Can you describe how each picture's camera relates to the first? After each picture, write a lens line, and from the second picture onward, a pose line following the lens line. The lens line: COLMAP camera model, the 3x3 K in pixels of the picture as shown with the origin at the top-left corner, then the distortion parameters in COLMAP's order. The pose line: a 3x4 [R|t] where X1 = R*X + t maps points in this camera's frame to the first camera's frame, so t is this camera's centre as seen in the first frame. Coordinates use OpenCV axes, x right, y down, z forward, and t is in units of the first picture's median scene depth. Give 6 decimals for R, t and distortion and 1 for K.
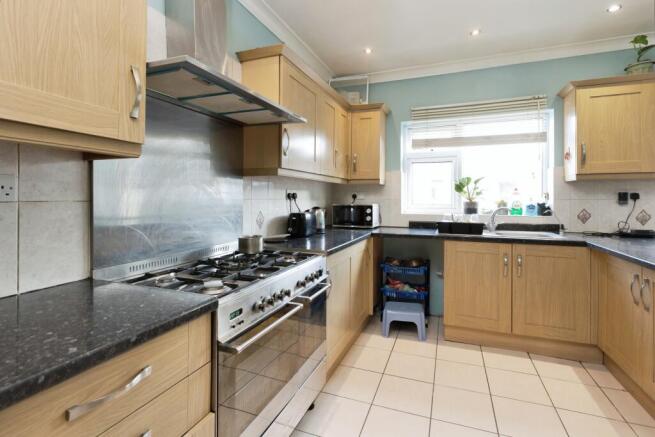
lens RADIAL K [[305.3, 0, 340.2], [0, 305.3, 198.5], [0, 0, 1]] dist [-0.000090, -0.000356]
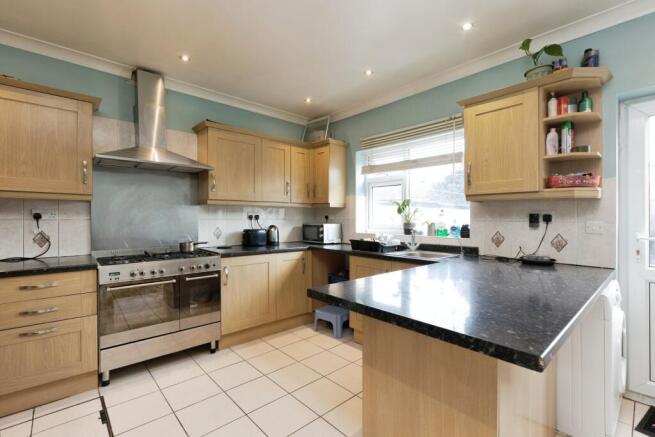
lens RADIAL K [[297.5, 0, 317.7], [0, 297.5, 221.9], [0, 0, 1]] dist [0.001497, 0.000260]
pose [[0.882831, 0.009132, -0.469602, 0.728077], [-0.003336, 0.999908, 0.013173, -0.005174], [0.469679, -0.010063, 0.882780, -0.058130]]
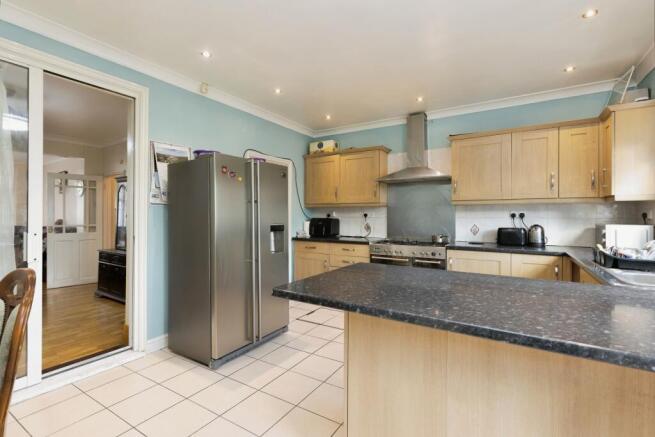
lens RADIAL K [[294.1, 0, 327.5], [0, 294.1, 218.5], [0, 0, 1]] dist [0.000485, 0.000100]
pose [[-0.180795, 0.008807, -0.983481, 1.237442], [-0.003401, 0.999948, 0.009579, -0.004325], [0.983515, 0.005077, -0.180756, 0.416560]]
